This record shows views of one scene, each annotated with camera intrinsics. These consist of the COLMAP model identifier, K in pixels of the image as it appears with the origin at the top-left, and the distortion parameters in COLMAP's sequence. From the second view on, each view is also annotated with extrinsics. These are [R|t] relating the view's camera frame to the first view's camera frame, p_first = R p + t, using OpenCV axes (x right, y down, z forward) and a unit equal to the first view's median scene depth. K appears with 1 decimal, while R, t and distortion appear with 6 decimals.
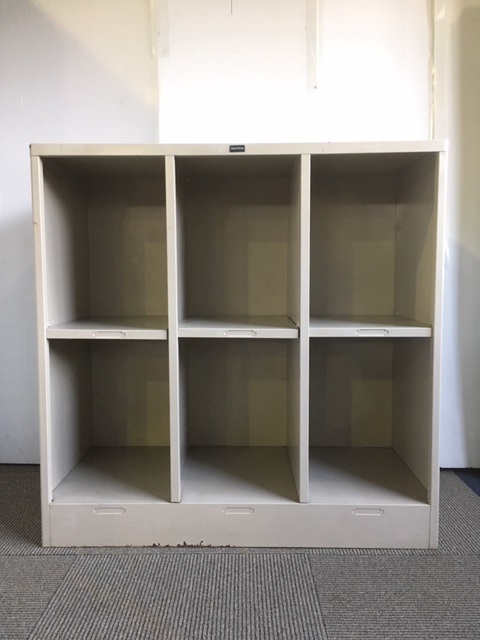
lens RADIAL K [[549.8, 0, 238.2], [0, 549.8, 320.4], [0, 0, 1]] dist [0.050293, -0.052777]
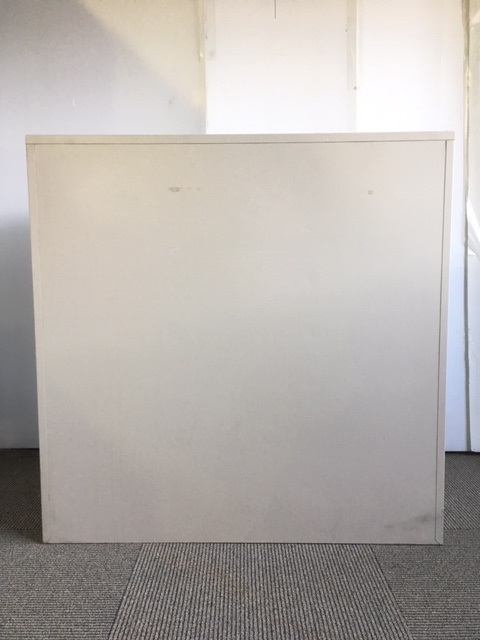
lens RADIAL K [[549.8, 0, 238.0], [0, 549.8, 319.8], [0, 0, 1]] dist [0.050293, -0.052777]
pose [[0.999999, -0.000232, 0.001211, -0.119025], [0.000219, 0.999936, 0.011339, 0.005133], [-0.001213, -0.011339, 0.999935, -0.071093]]
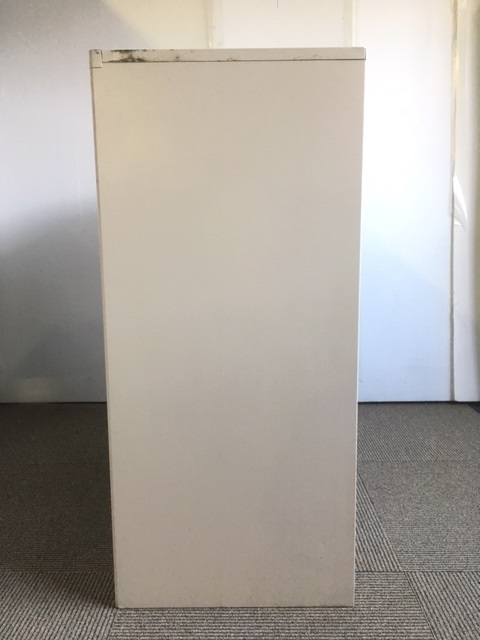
lens RADIAL K [[549.8, 0, 235.6], [0, 549.8, 318.7], [0, 0, 1]] dist [0.050293, -0.052777]
pose [[0.999770, -0.010990, -0.018390, -0.119414], [0.012206, 0.997653, 0.067382, 0.006760], [0.017606, -0.067591, 0.997558, -0.253704]]
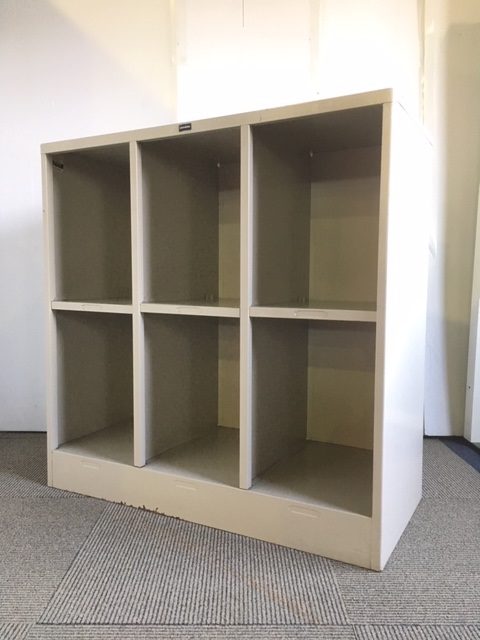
lens RADIAL K [[549.8, 0, 236.6], [0, 549.8, 317.3], [0, 0, 1]] dist [0.050293, -0.052777]
pose [[0.999935, 0.008678, 0.007335, -0.040242], [-0.008630, 0.999941, -0.006615, 0.055714], [-0.007392, 0.006551, 0.999951, -0.158806]]
